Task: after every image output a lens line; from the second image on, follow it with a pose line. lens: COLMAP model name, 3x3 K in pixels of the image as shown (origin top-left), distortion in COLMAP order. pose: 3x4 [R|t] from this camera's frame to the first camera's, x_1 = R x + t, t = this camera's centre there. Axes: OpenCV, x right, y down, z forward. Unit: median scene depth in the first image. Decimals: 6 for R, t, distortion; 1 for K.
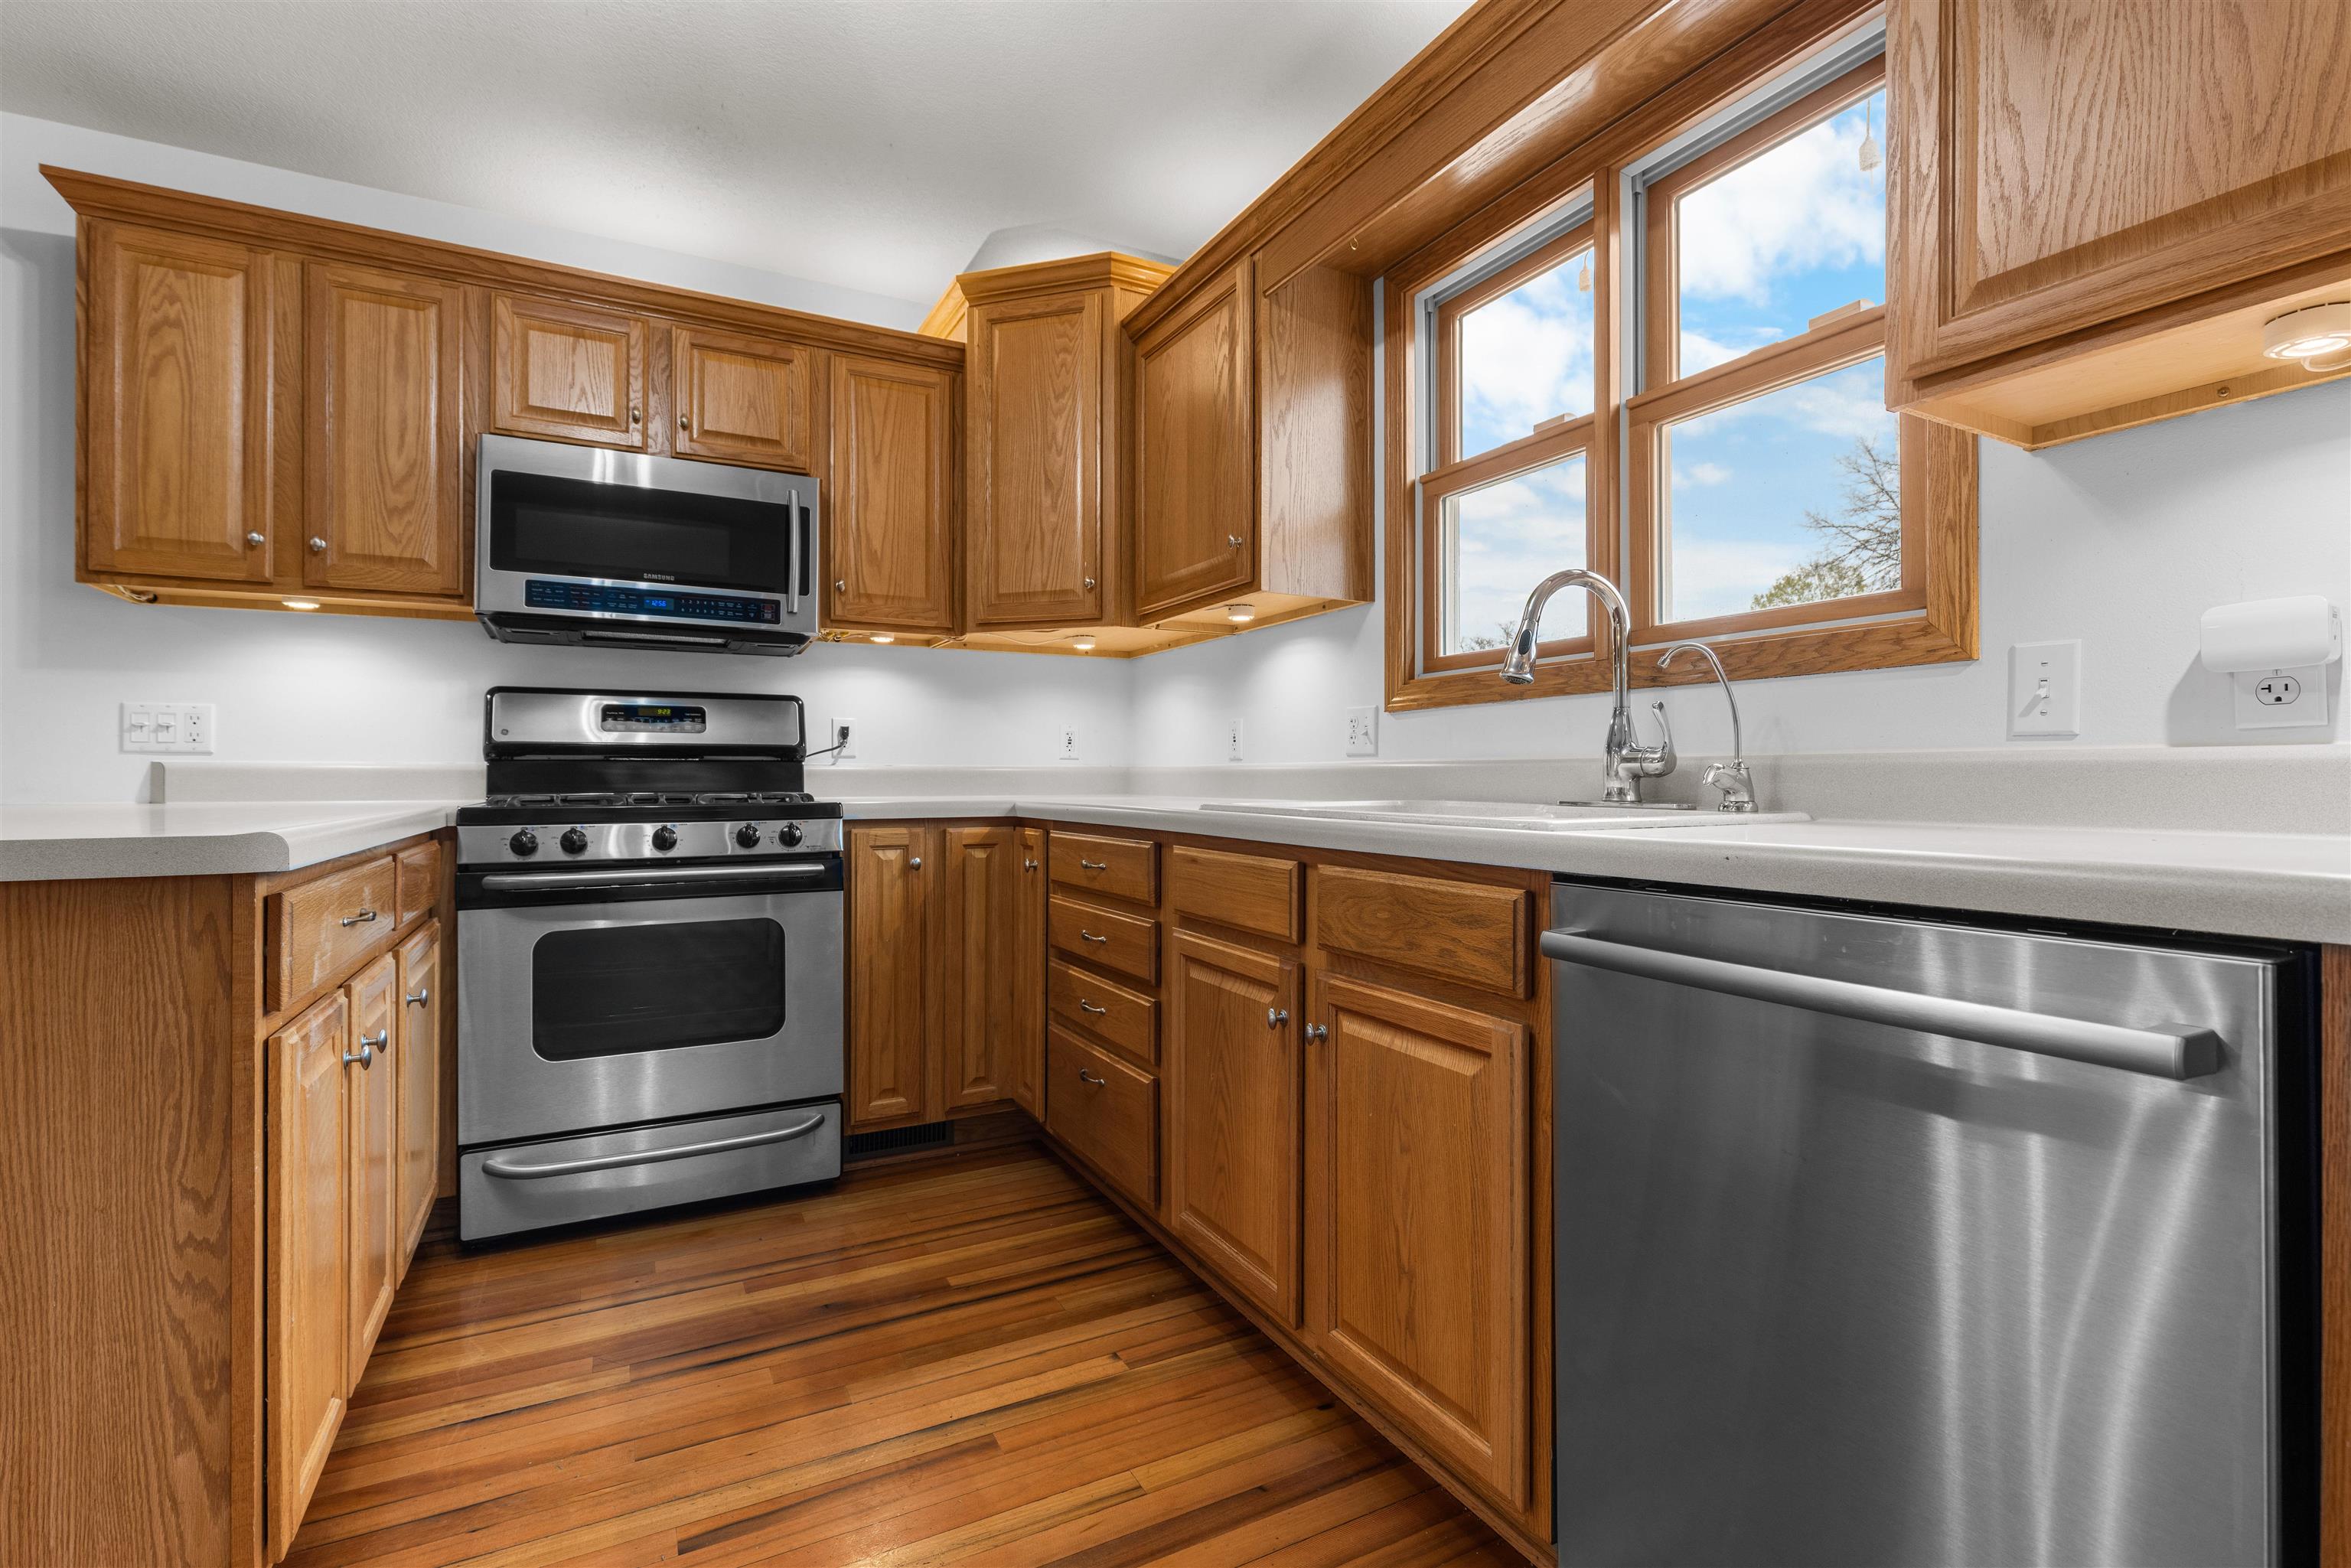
lens RADIAL K [[1069.4, 0, 1176.7], [0, 1069.4, 777.7], [0, 0, 1]] dist [0.002409, -0.000619]
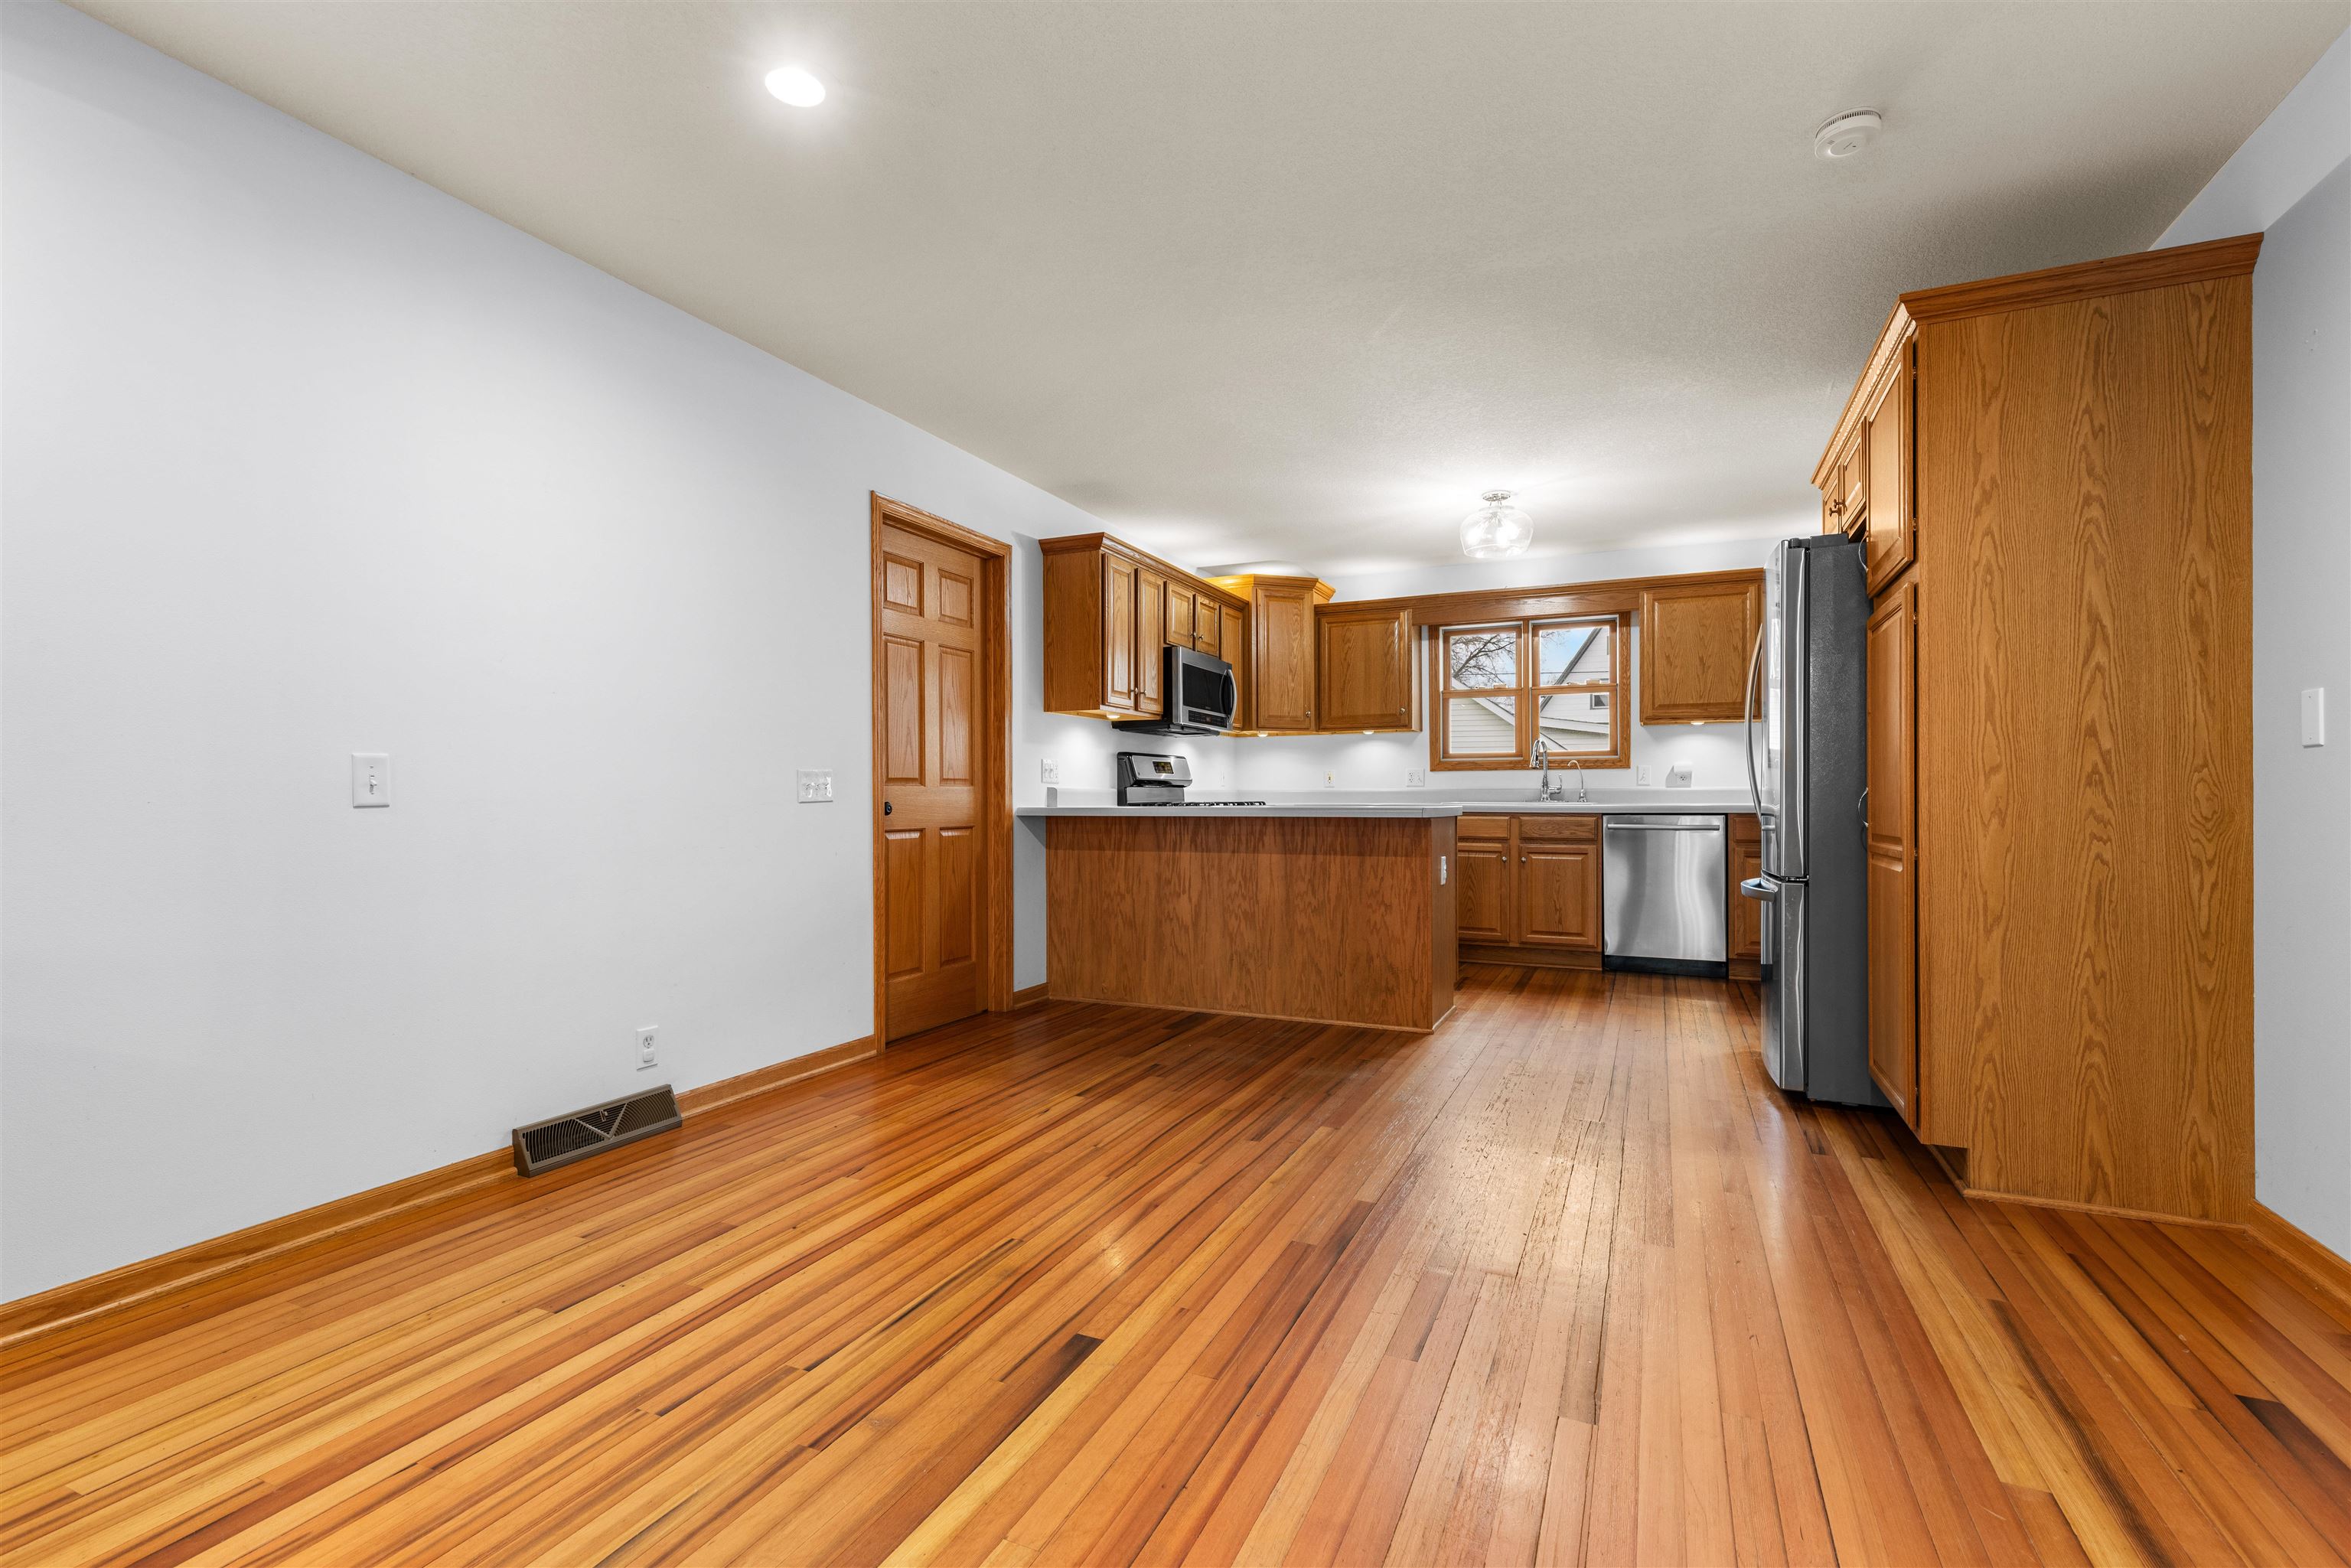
lens RADIAL K [[1069.4, 0, 1164.3], [0, 1069.4, 794.2], [0, 0, 1]] dist [0.002409, -0.000619]
pose [[0.792054, -0.000859, 0.610450, -2.316625], [0.002385, 0.999996, -0.001687, 0.003178], [-0.610446, 0.002792, 0.792053, -0.903924]]
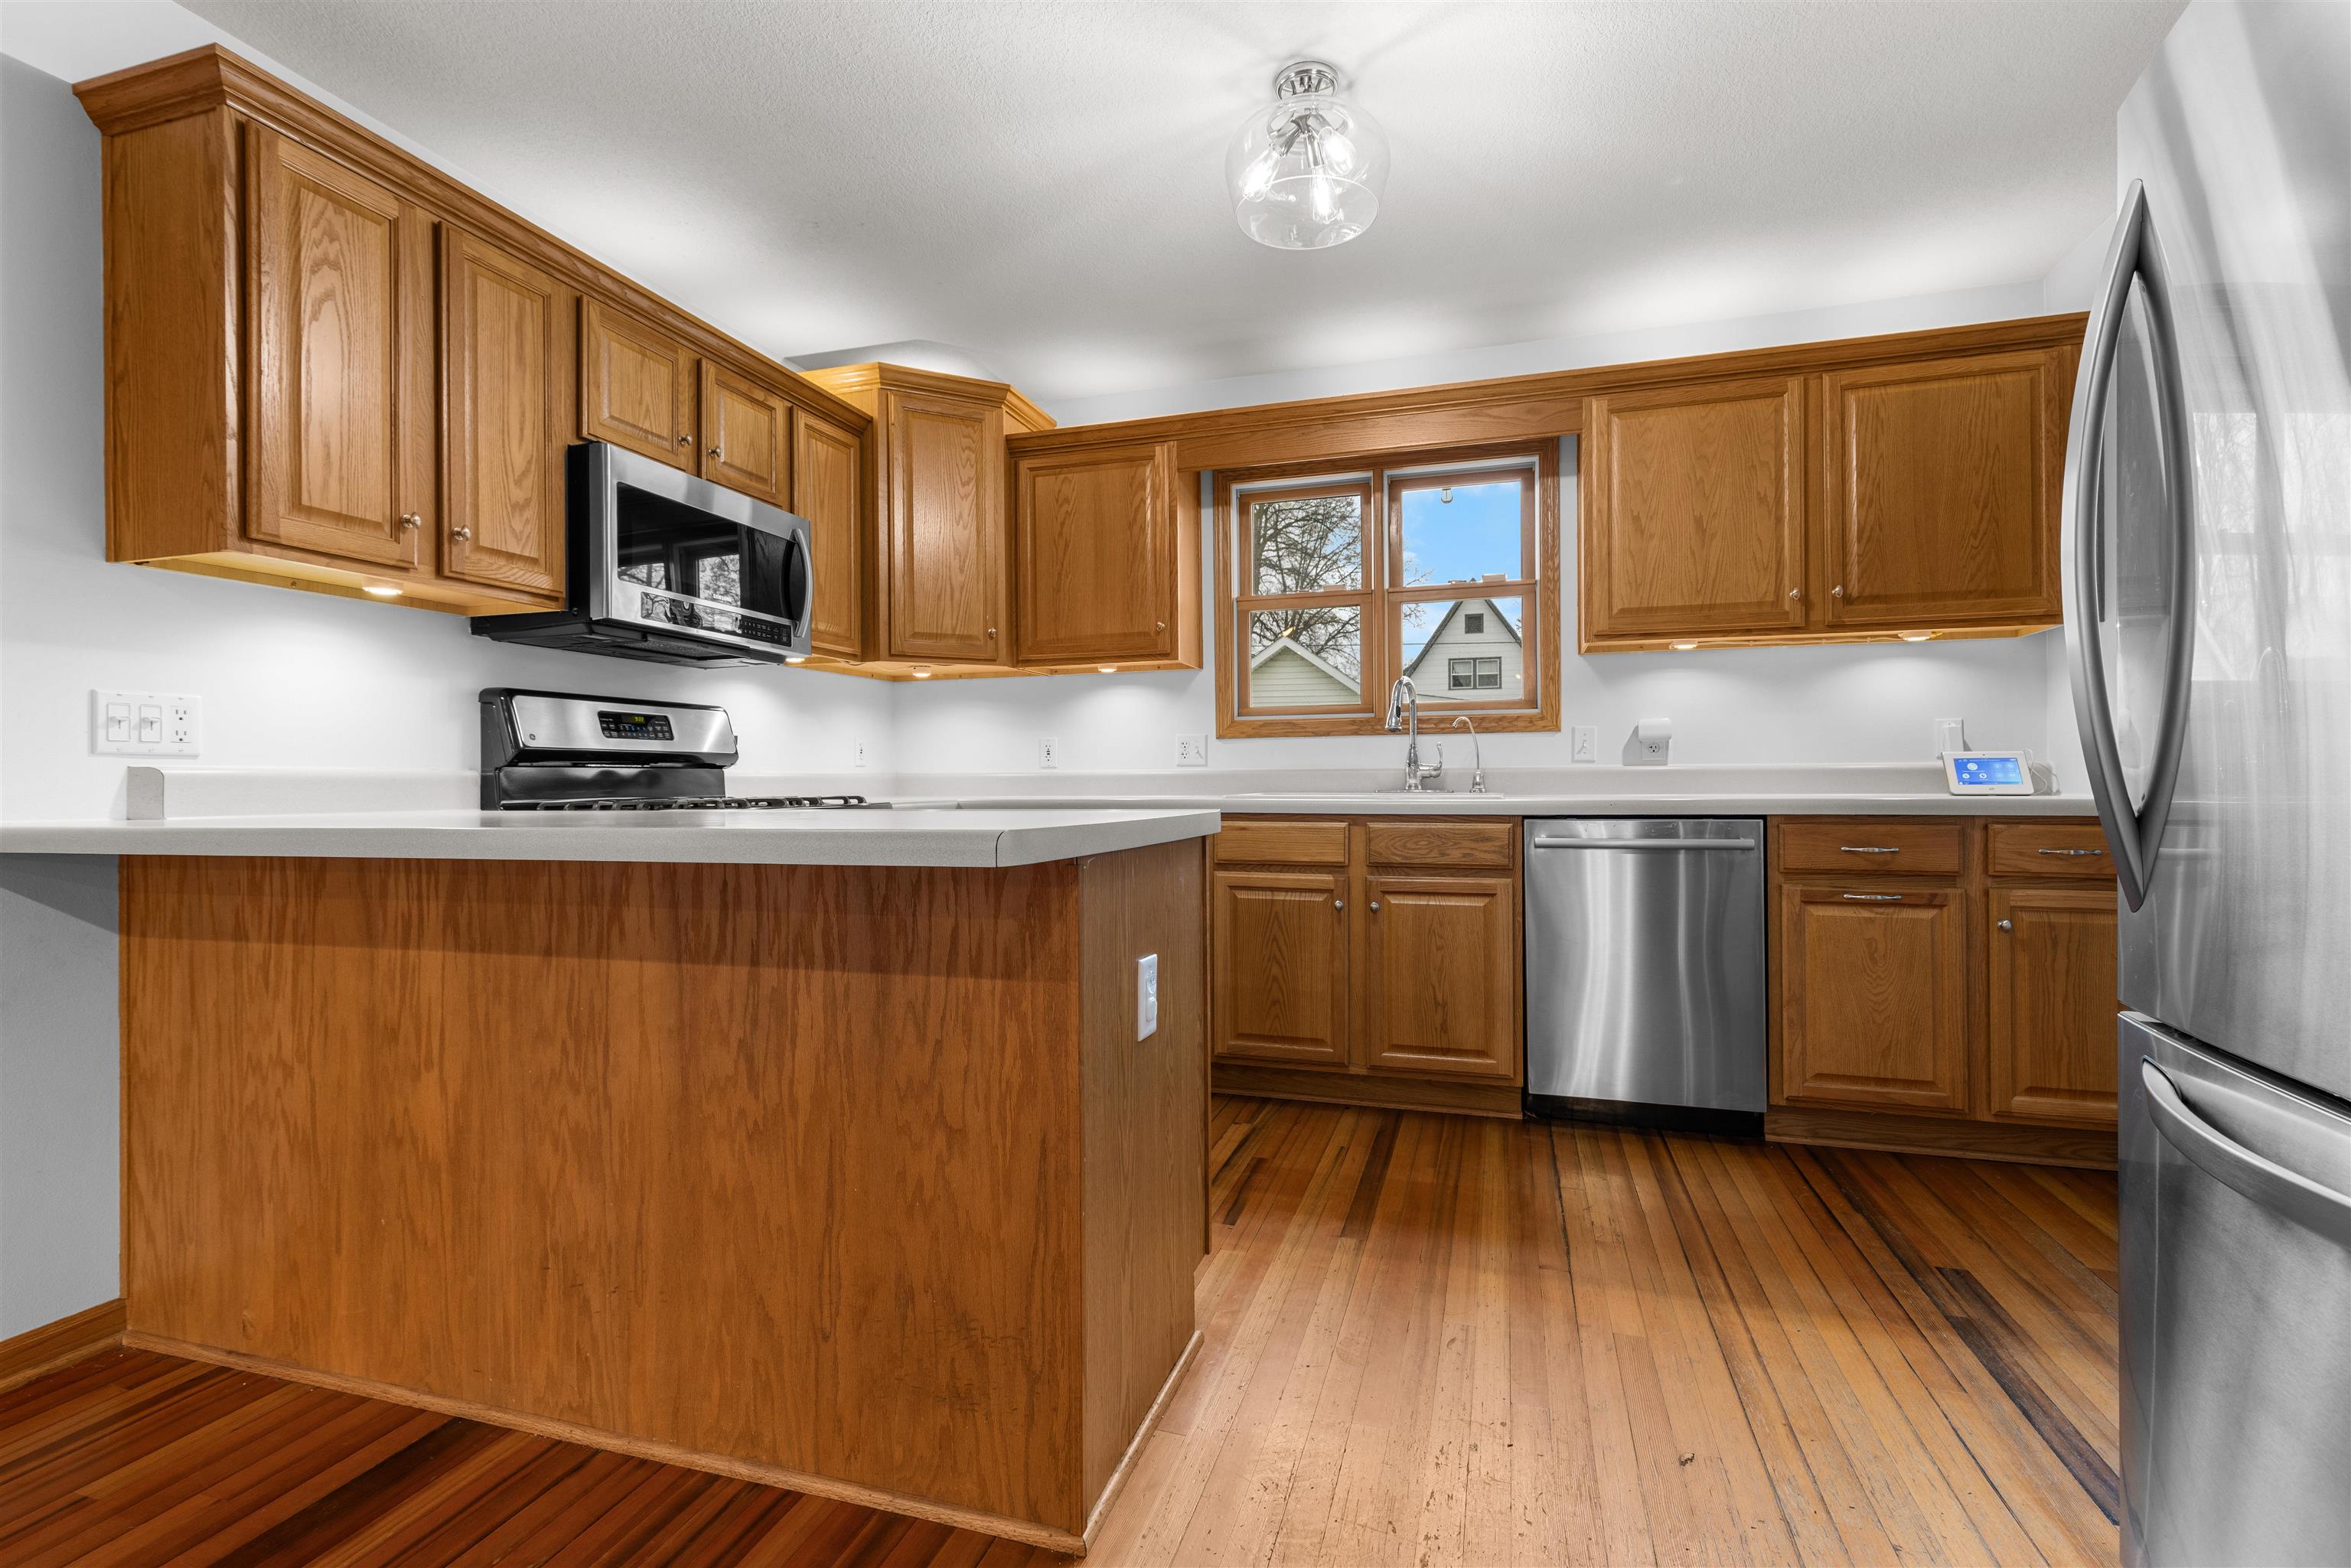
lens RADIAL K [[1069.4, 0, 1171.6], [0, 1069.4, 782.0], [0, 0, 1]] dist [0.002409, -0.000619]
pose [[0.706477, -0.006093, 0.707710, -1.096174], [0.007706, 0.999970, 0.000916, 0.001474], [-0.707694, 0.004807, 0.706503, -0.098797]]
